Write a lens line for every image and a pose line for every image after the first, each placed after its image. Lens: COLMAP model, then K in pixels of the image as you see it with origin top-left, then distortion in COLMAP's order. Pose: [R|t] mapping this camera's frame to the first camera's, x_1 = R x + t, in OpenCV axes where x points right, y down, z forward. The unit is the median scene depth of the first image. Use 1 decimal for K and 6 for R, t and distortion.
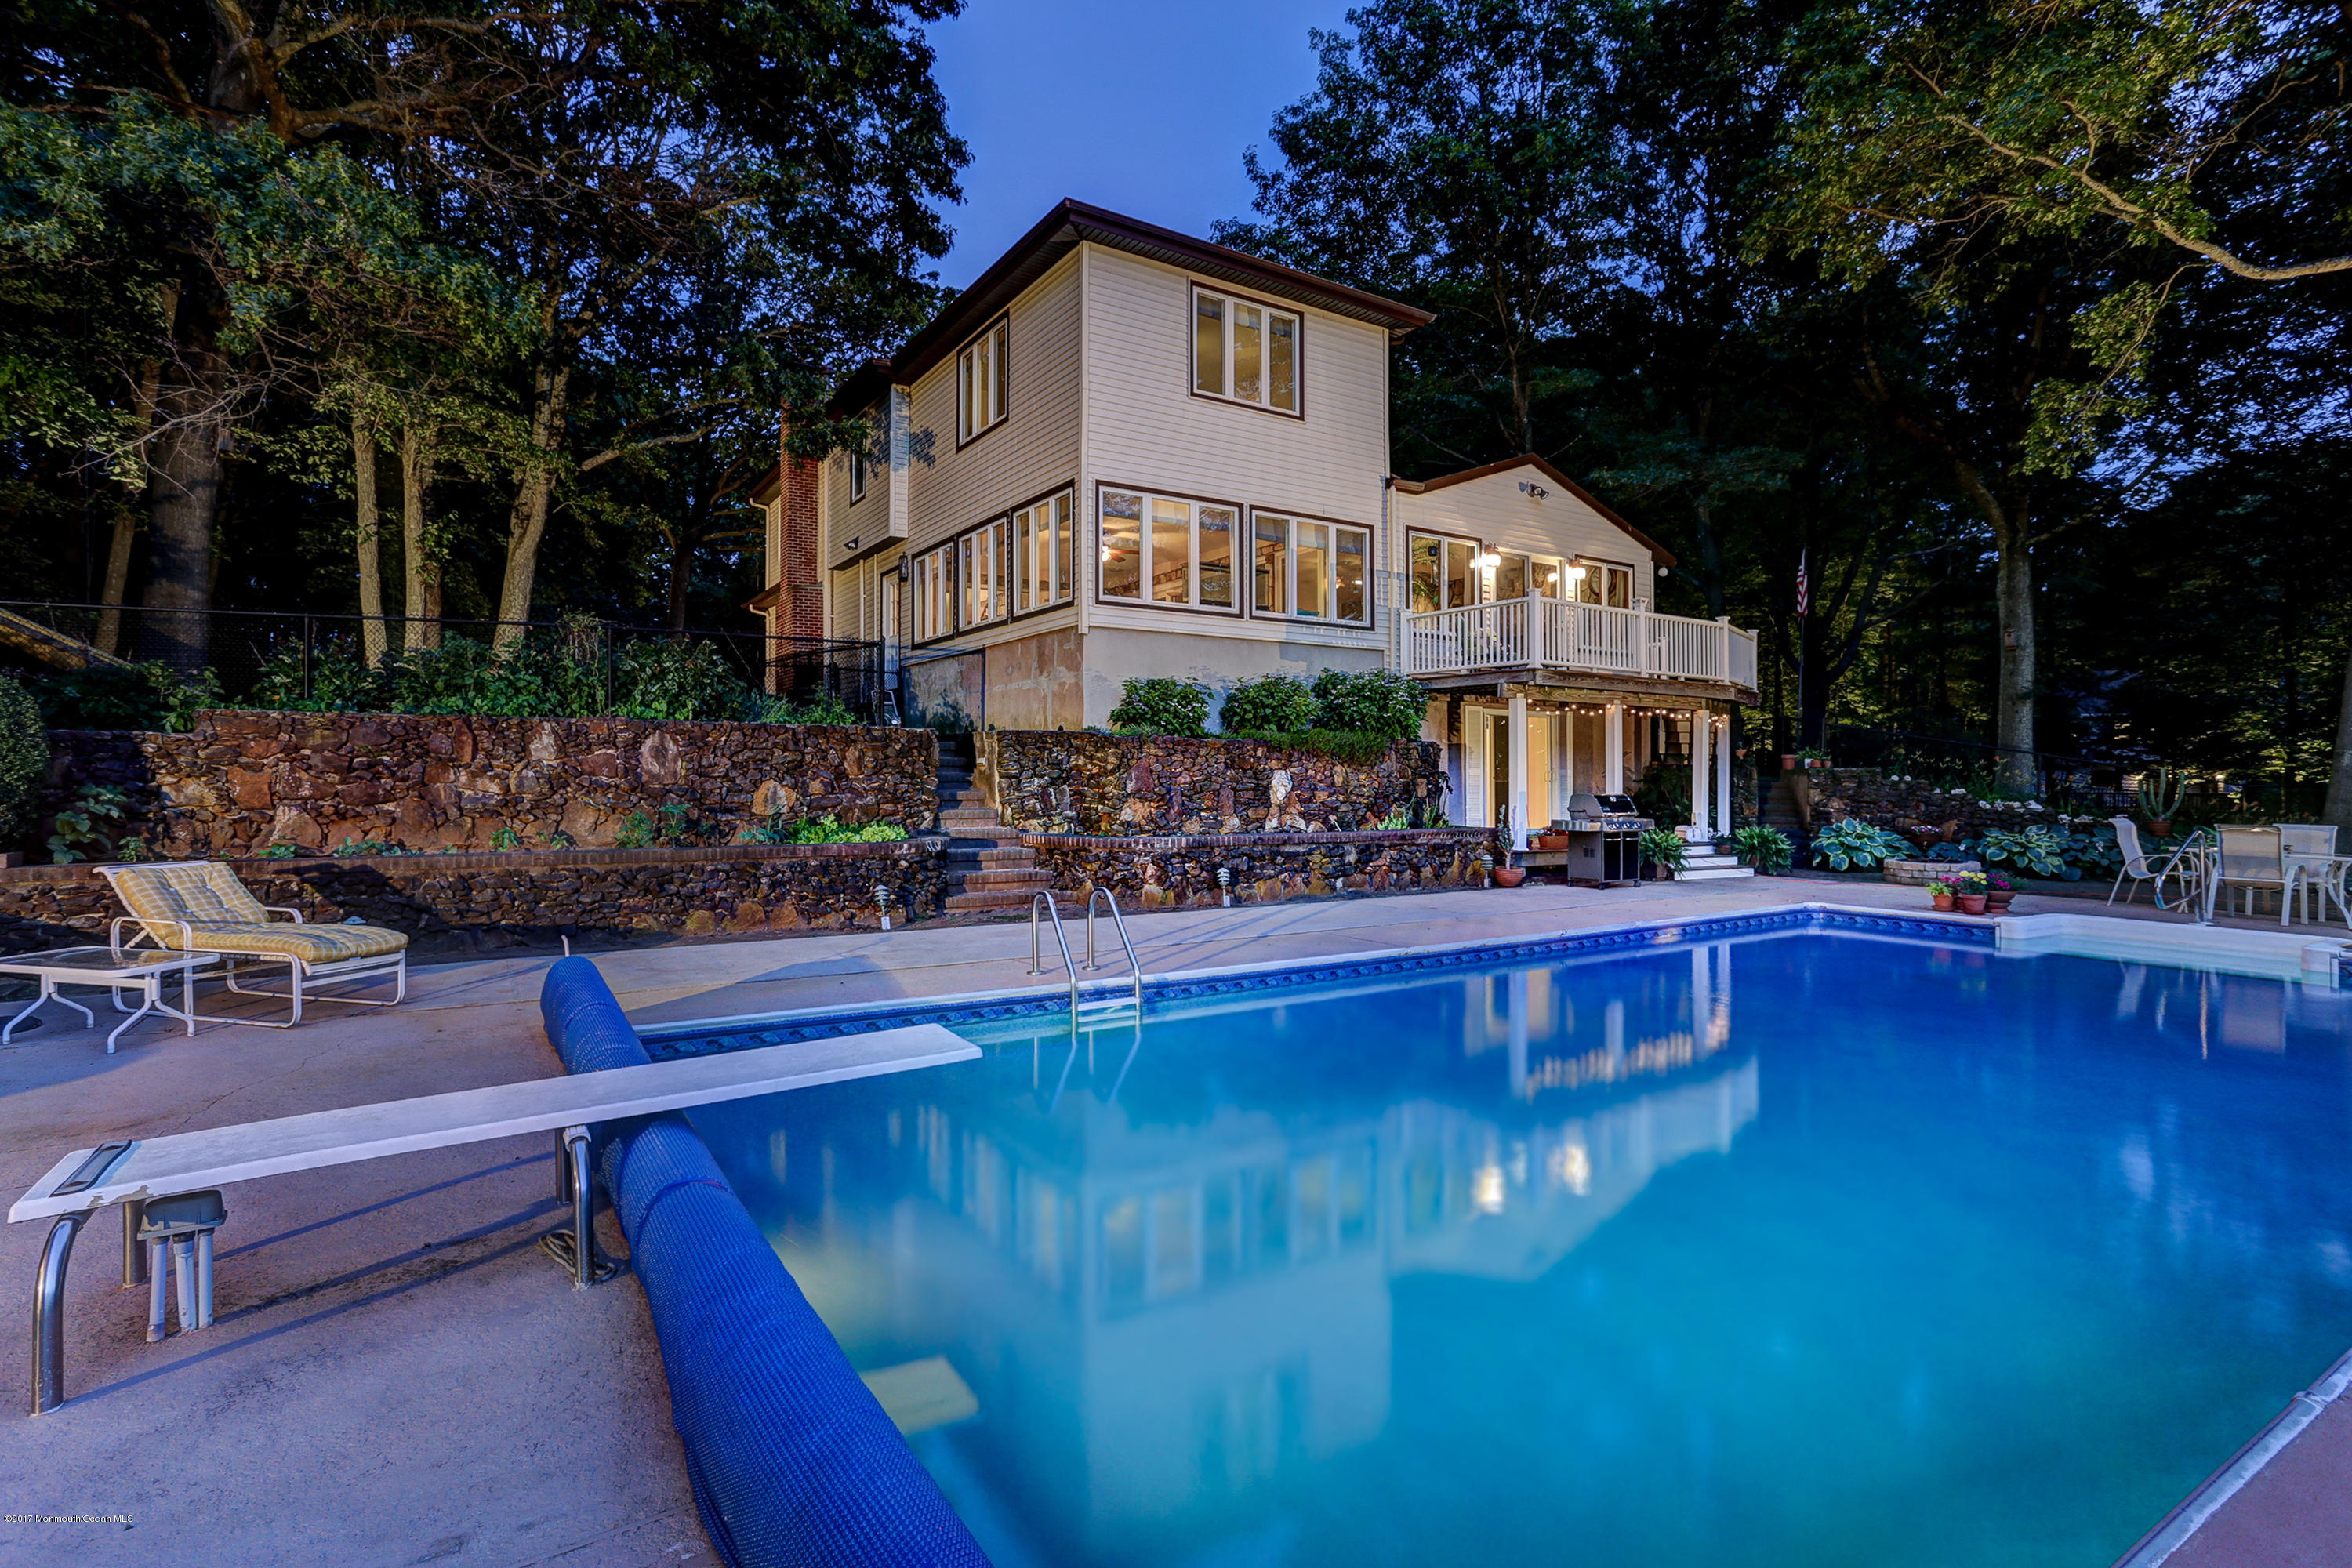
lens RADIAL K [[1178.8, 0, 1162.0], [0, 1178.8, 775.2], [0, 0, 1]] dist [-0.055412, 0.034533]
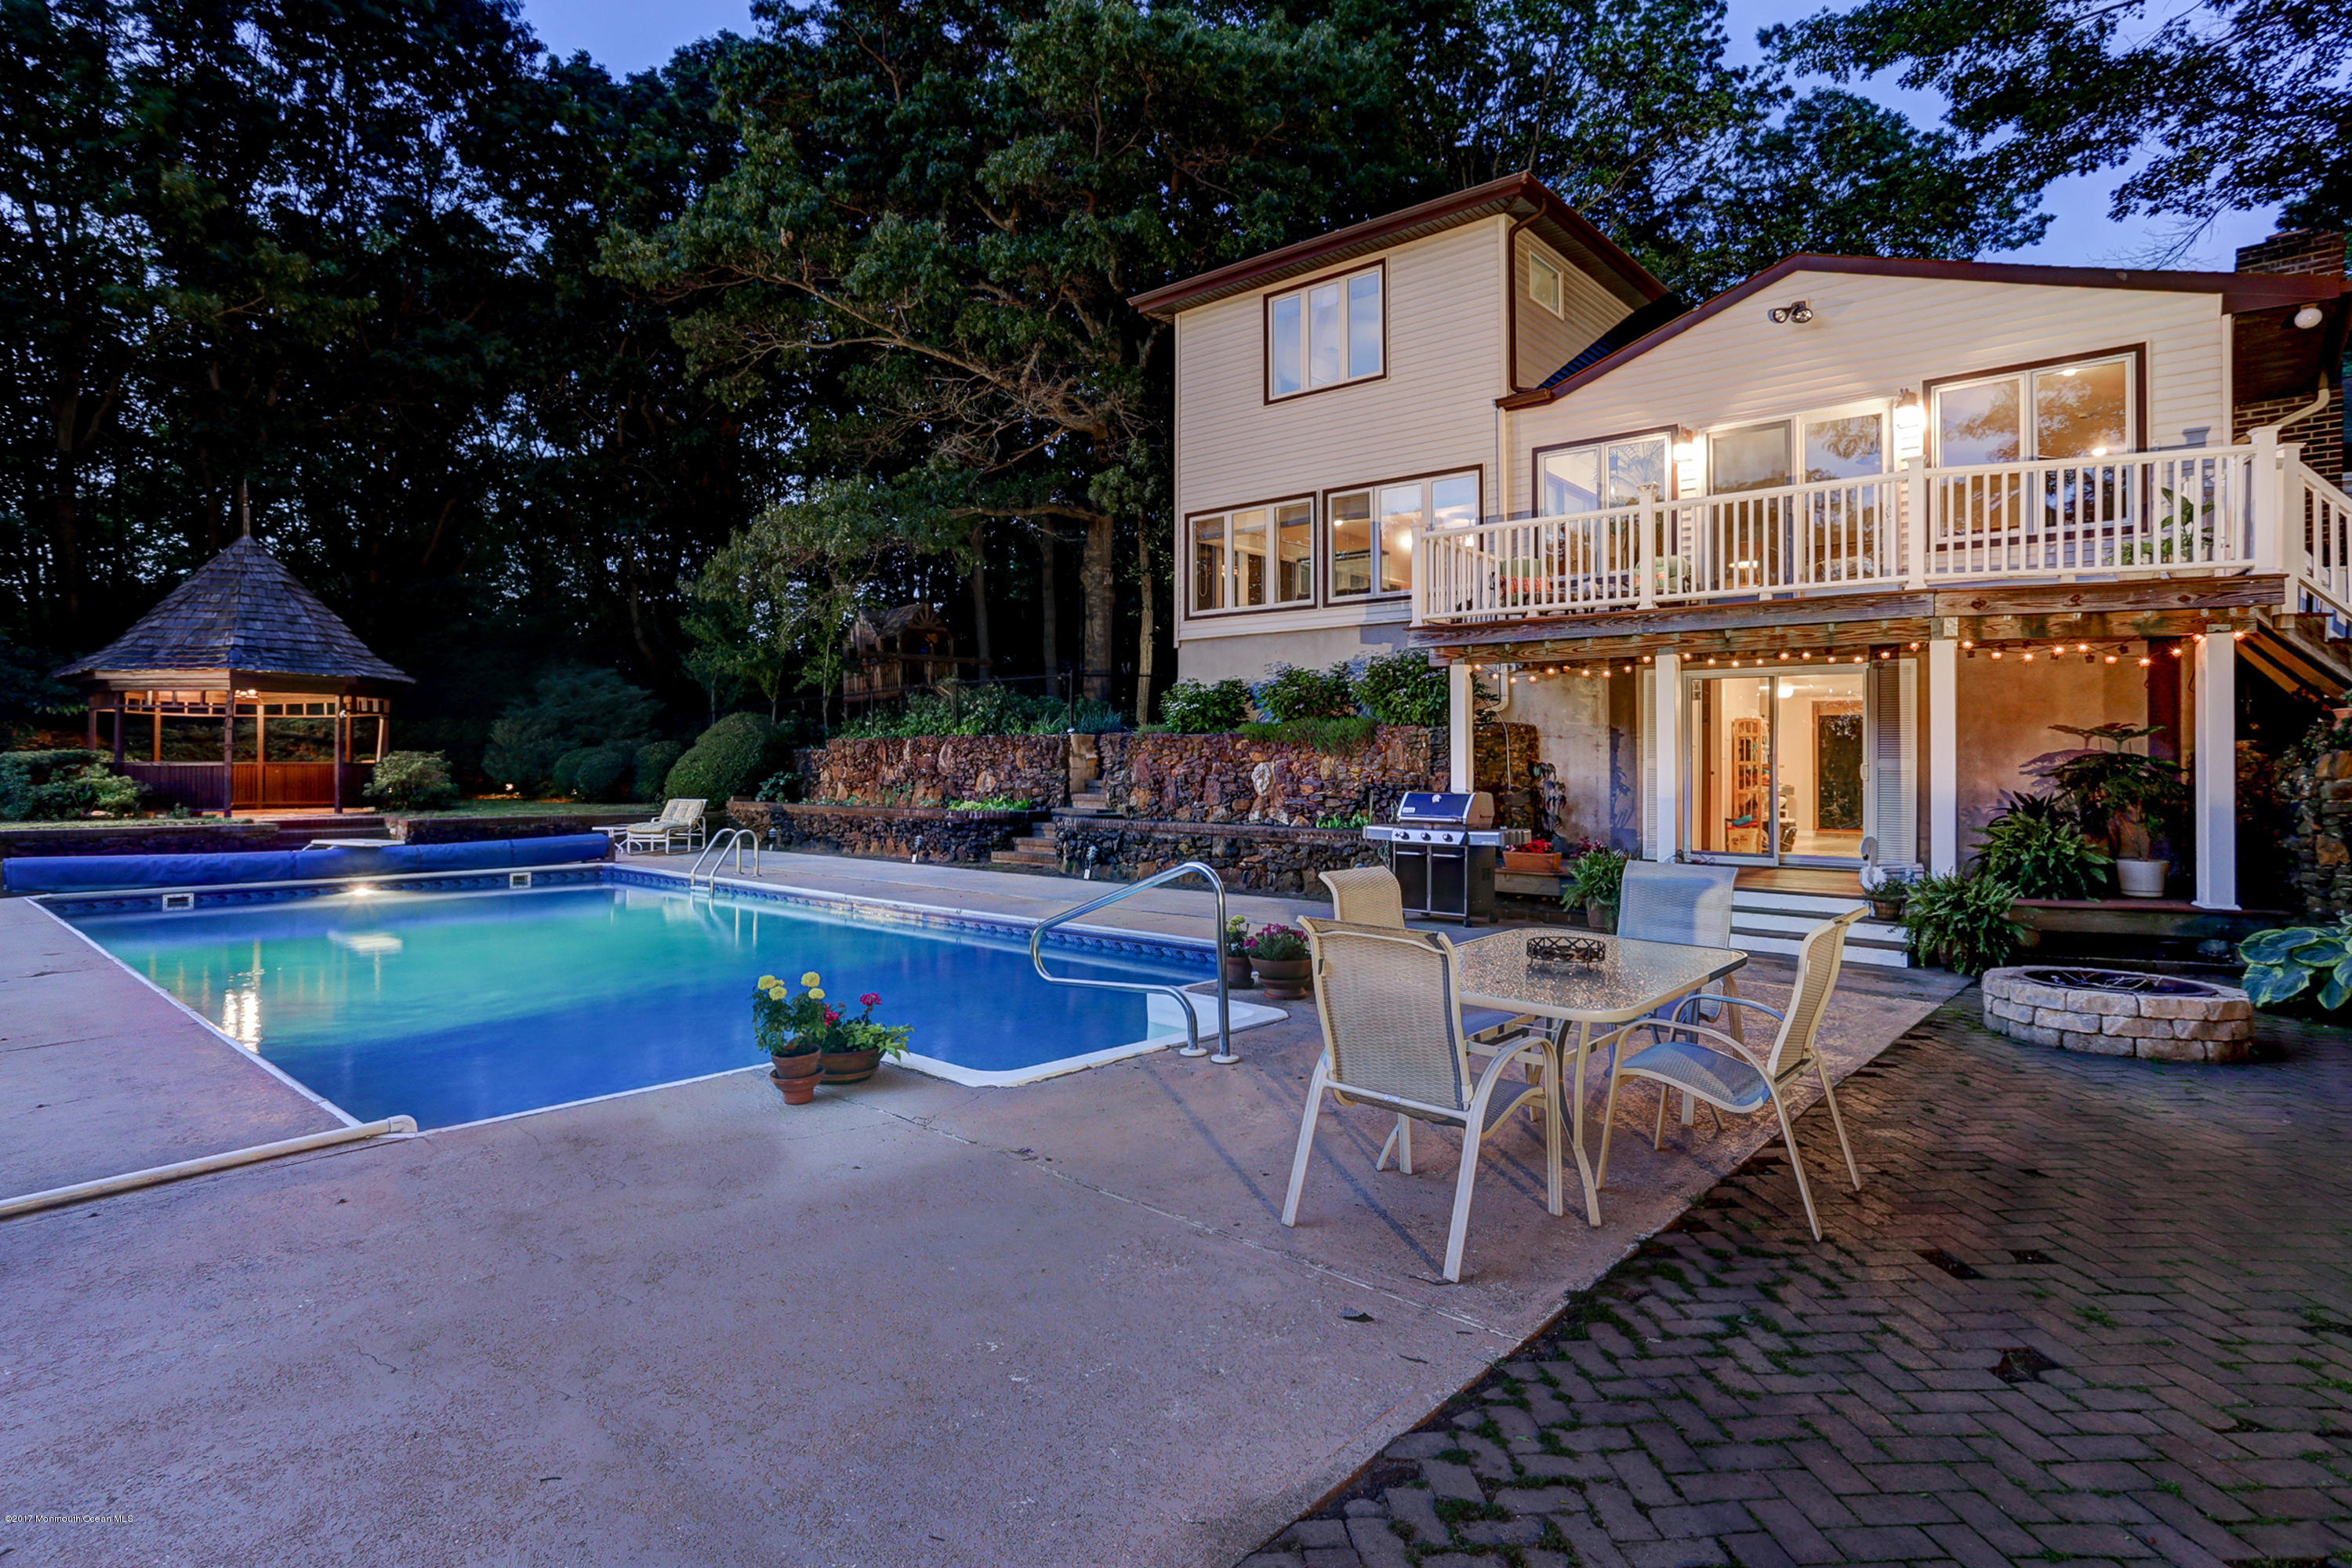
lens RADIAL K [[1178.8, 0, 1162.0], [0, 1178.8, 775.2], [0, 0, 1]] dist [-0.055412, 0.034533]
pose [[0.283961, 0.000089, -0.958836, 1.001981], [-0.005241, 0.999985, -0.001459, 0.008269], [0.958822, 0.005439, 0.283957, 0.618041]]
